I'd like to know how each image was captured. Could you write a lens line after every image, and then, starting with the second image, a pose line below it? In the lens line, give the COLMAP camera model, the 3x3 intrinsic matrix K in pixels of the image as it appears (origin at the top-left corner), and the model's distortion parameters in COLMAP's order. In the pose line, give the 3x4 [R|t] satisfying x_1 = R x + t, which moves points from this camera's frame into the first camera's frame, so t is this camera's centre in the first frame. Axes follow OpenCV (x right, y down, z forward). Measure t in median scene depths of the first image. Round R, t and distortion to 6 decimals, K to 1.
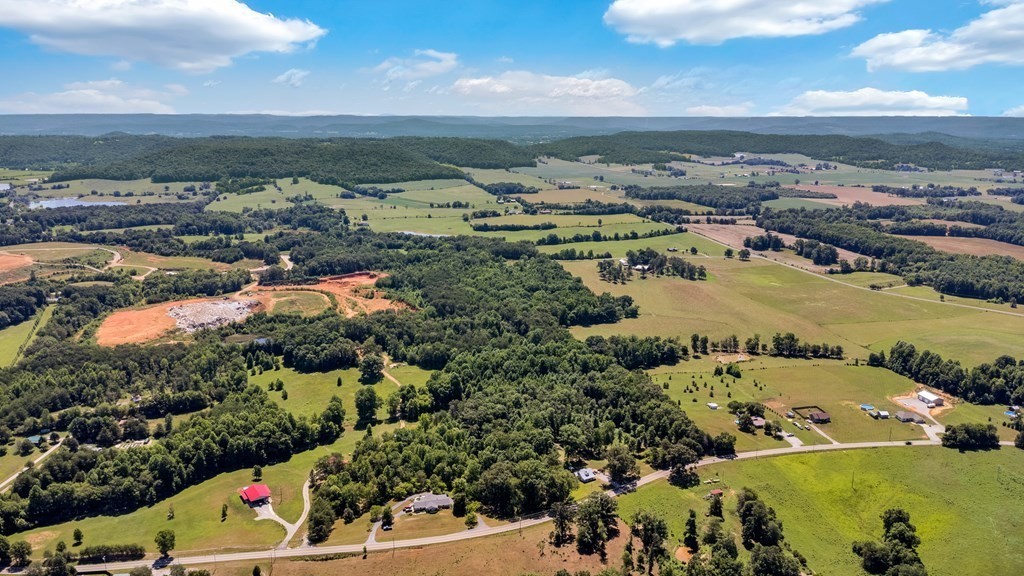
lens RADIAL K [[760.7, 0, 512.0], [0, 760.7, 289.0], [0, 0, 1]] dist [0.018977, -0.009342]
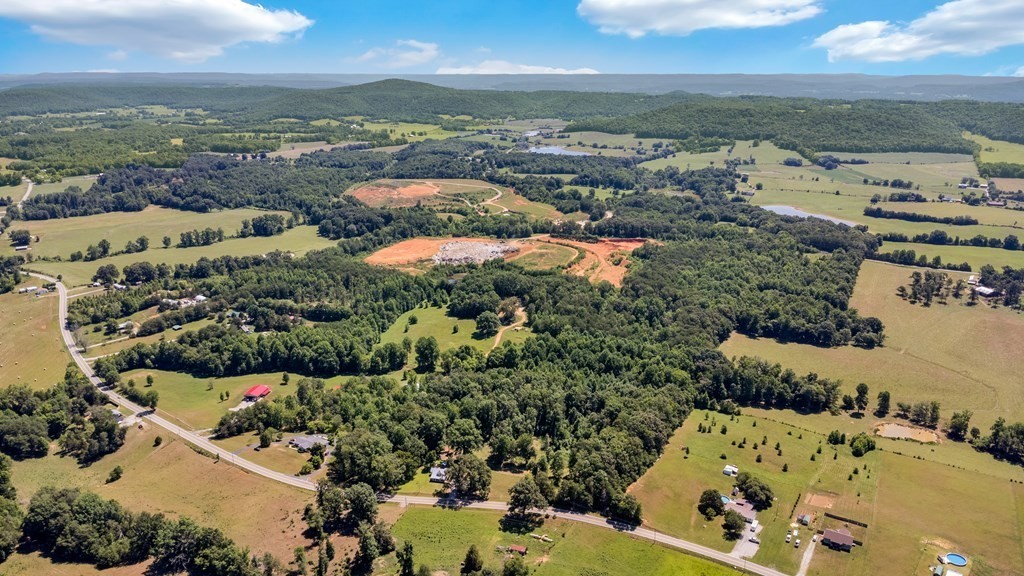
lens RADIAL K [[760.7, 0, 511.6], [0, 760.7, 286.9], [0, 0, 1]] dist [0.018977, -0.009342]
pose [[0.720324, 0.188515, -0.667530, 0.308061], [-0.157095, 0.981692, 0.107716, -0.036542], [0.675614, 0.027275, 0.736750, 0.164487]]
